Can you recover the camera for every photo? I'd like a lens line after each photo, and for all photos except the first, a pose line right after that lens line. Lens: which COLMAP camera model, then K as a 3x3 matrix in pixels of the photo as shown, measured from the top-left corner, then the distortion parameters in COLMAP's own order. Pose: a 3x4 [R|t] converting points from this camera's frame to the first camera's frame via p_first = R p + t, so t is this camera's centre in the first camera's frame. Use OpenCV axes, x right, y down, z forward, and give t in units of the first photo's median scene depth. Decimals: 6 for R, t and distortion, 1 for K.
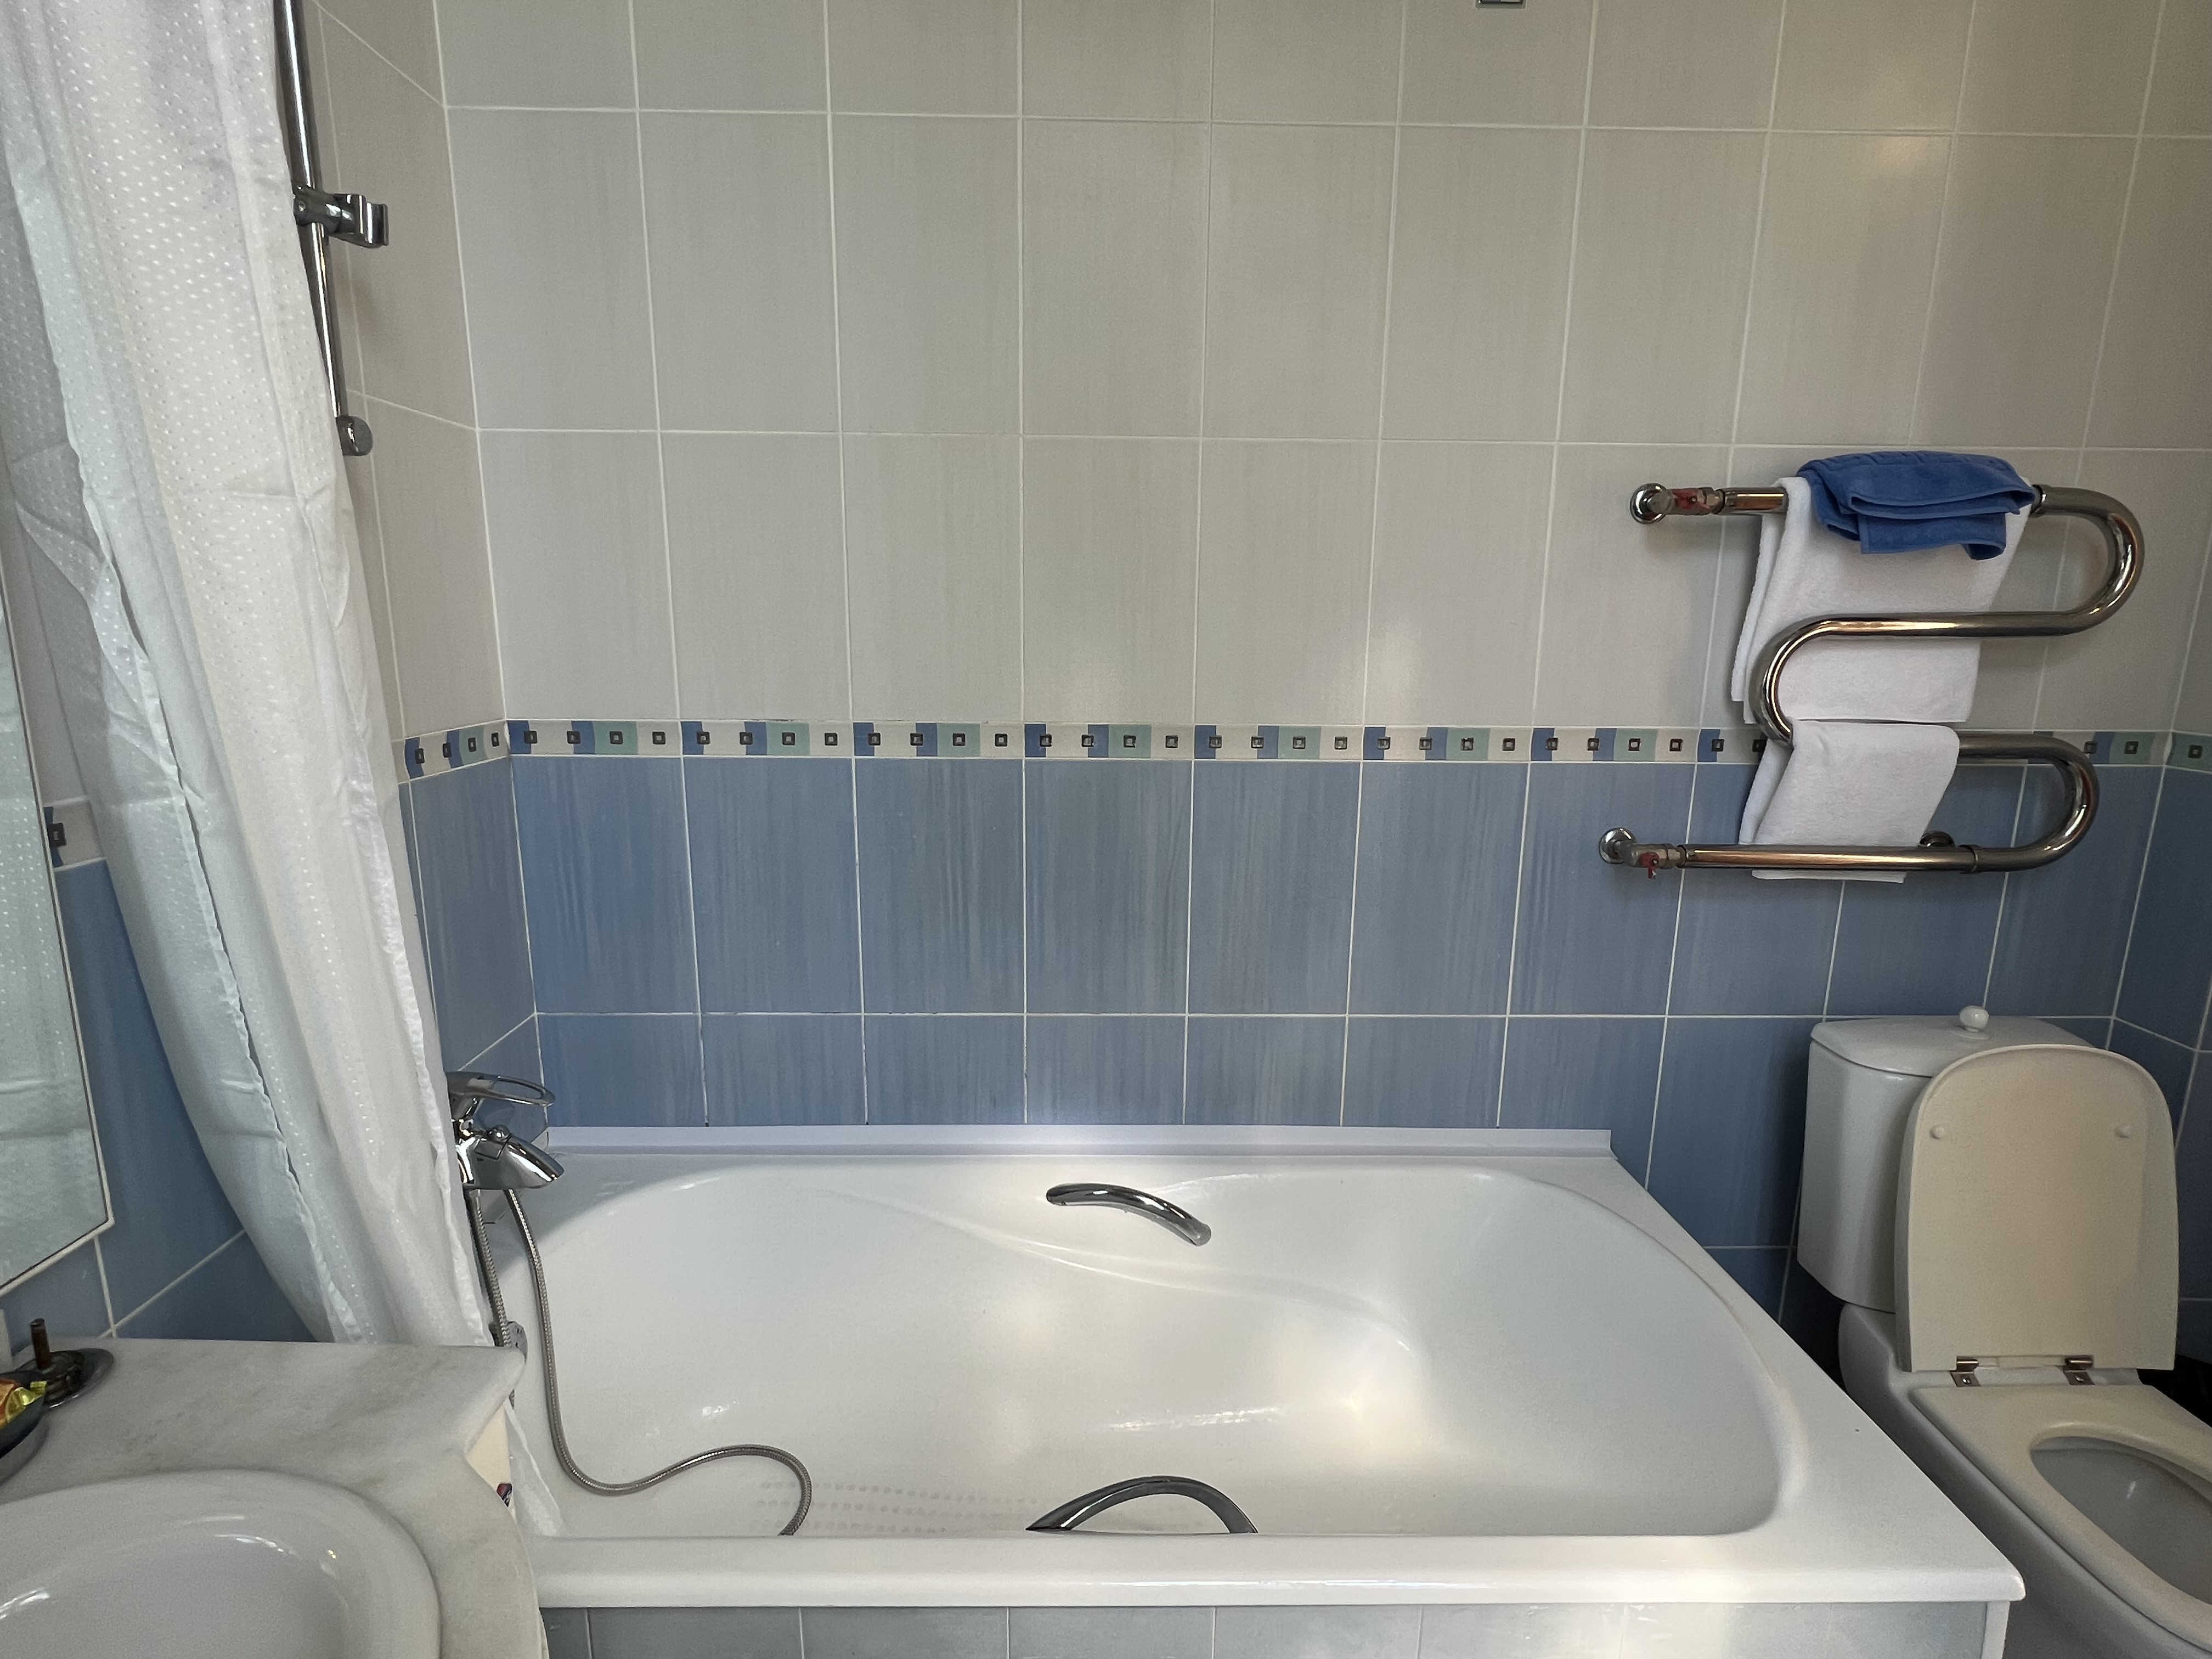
lens RADIAL K [[1082.0, 0, 1104.0], [0, 1082.0, 827.4], [0, 0, 1]] dist [-0.003713, -0.000097]
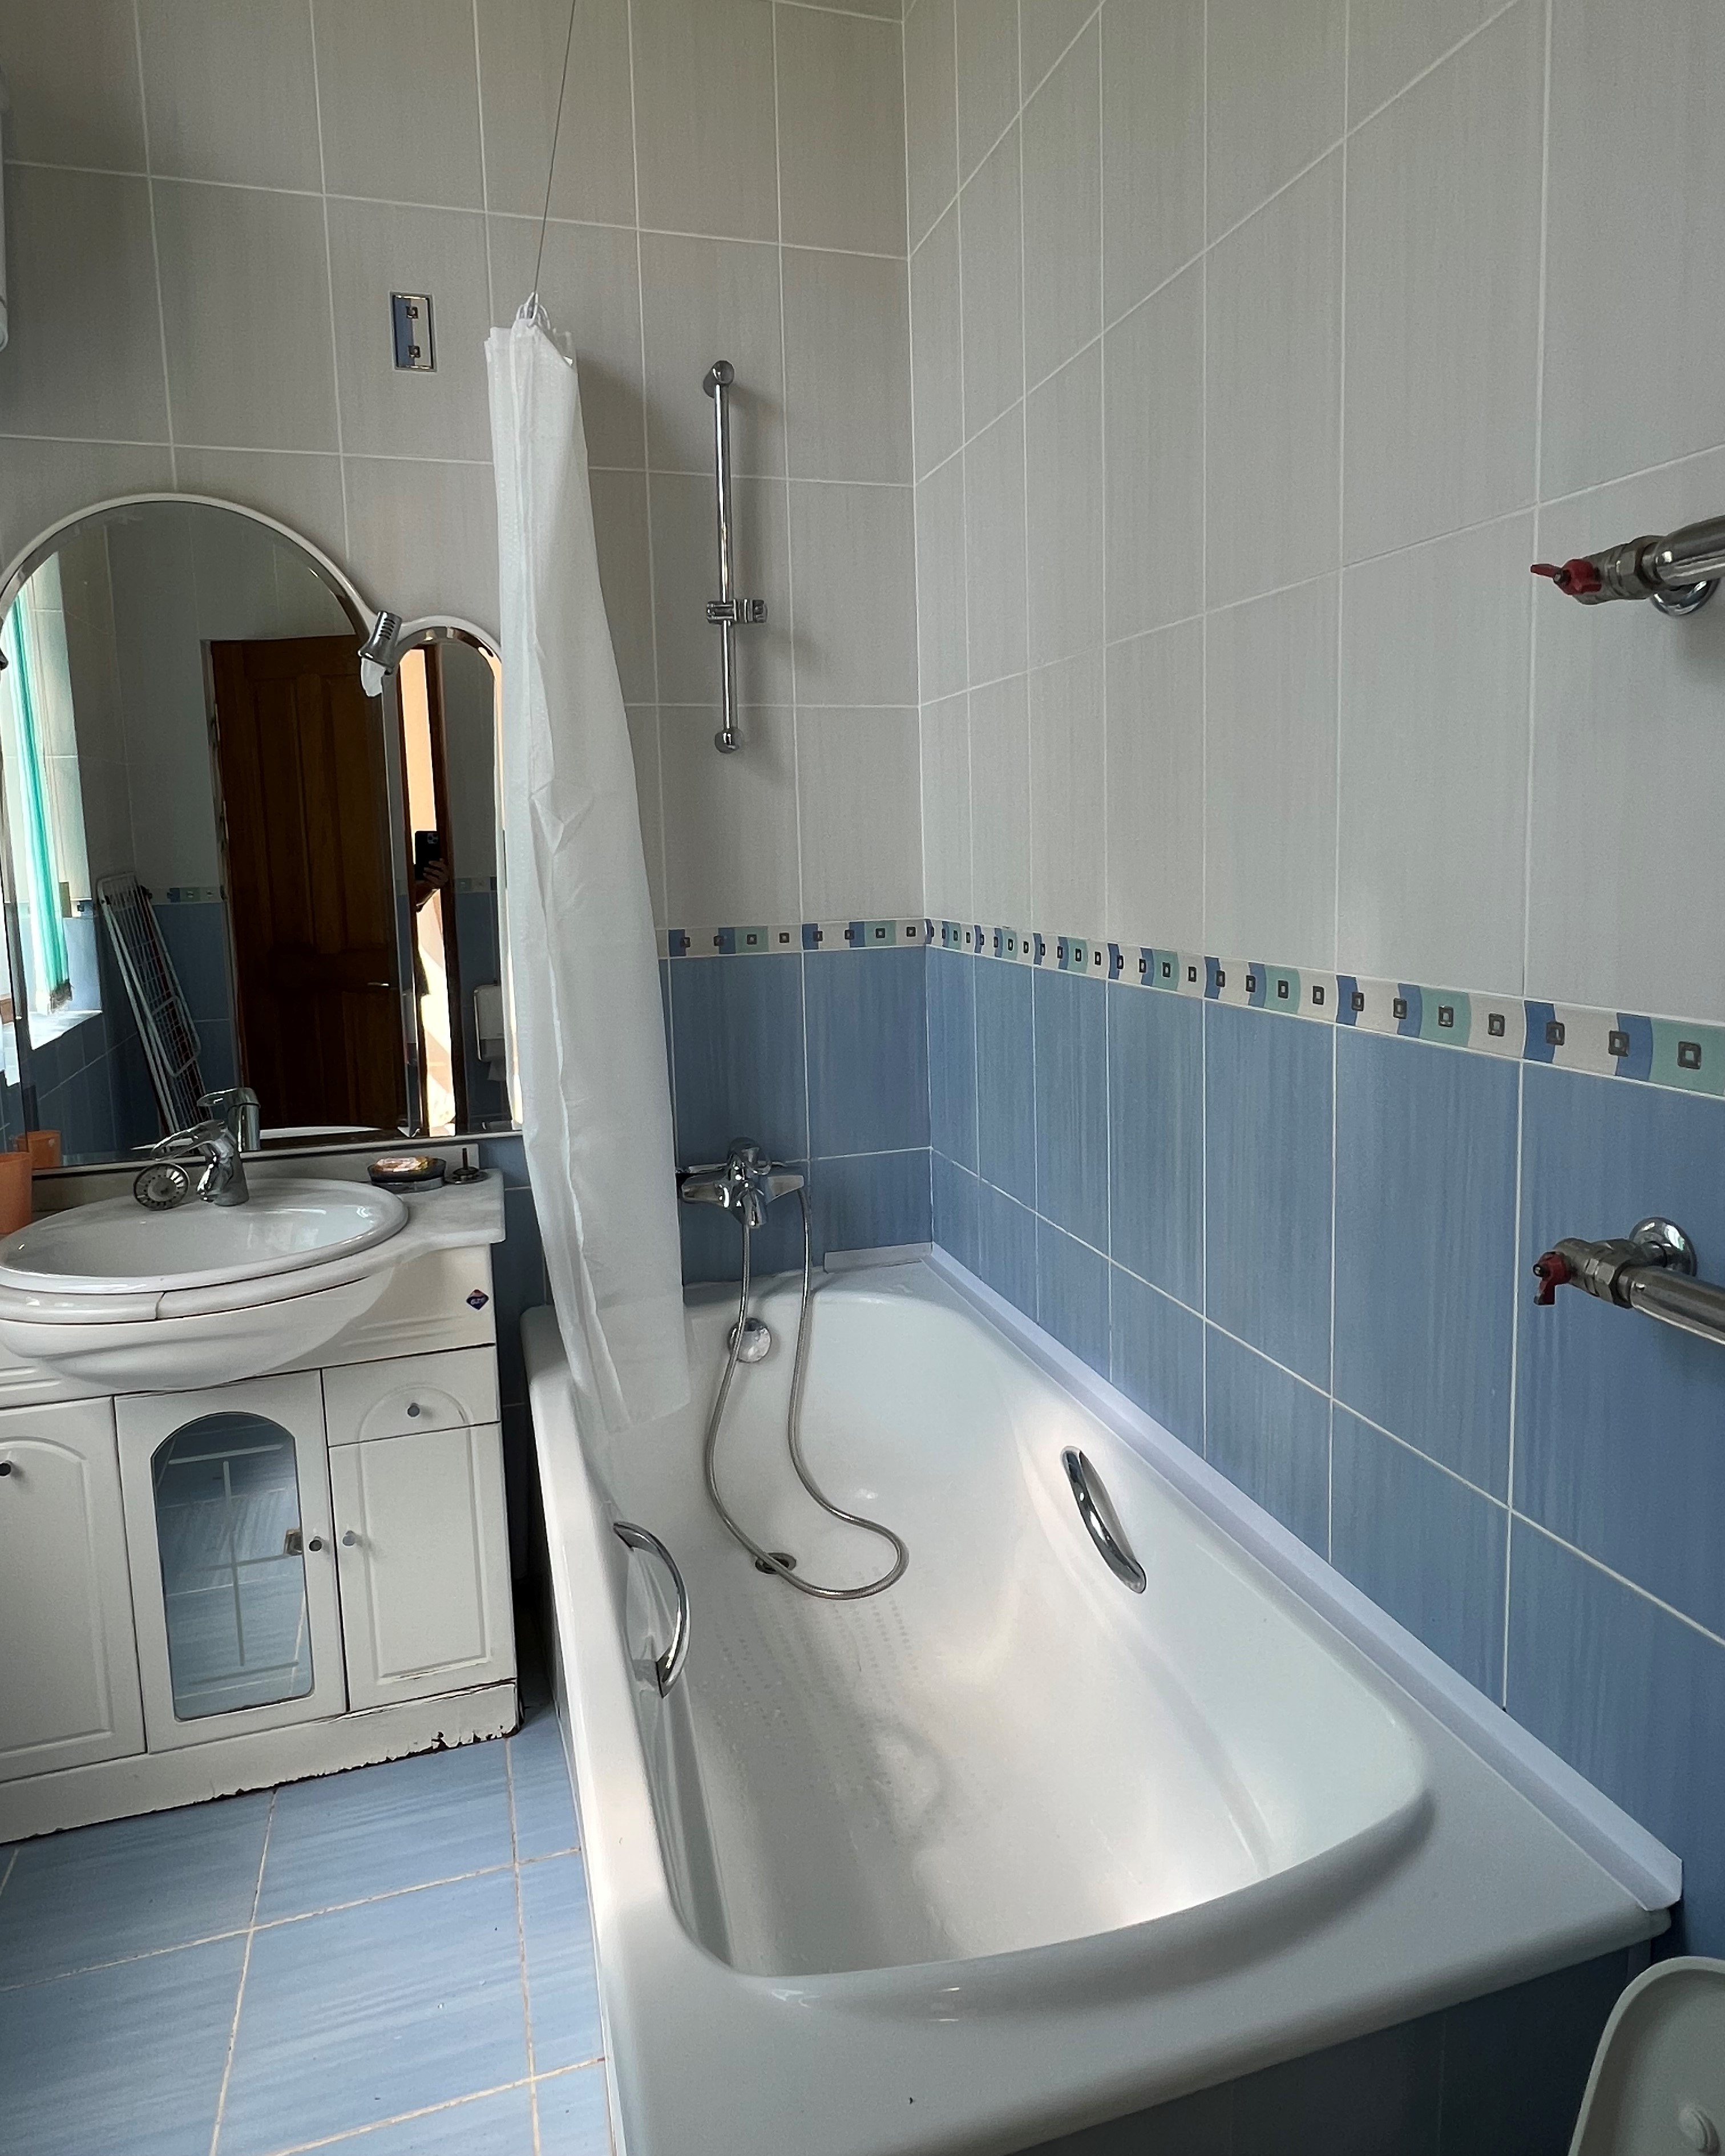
lens RADIAL K [[1297.0, 0, 862.5], [0, 1297.0, 1079.3], [0, 0, 1]] dist [-0.000405, -0.000146]
pose [[0.286505, 0.154219, -0.945585, 0.956096], [-0.221053, 0.970971, 0.091382, -0.035558], [0.932229, 0.182843, 0.312279, 0.453244]]
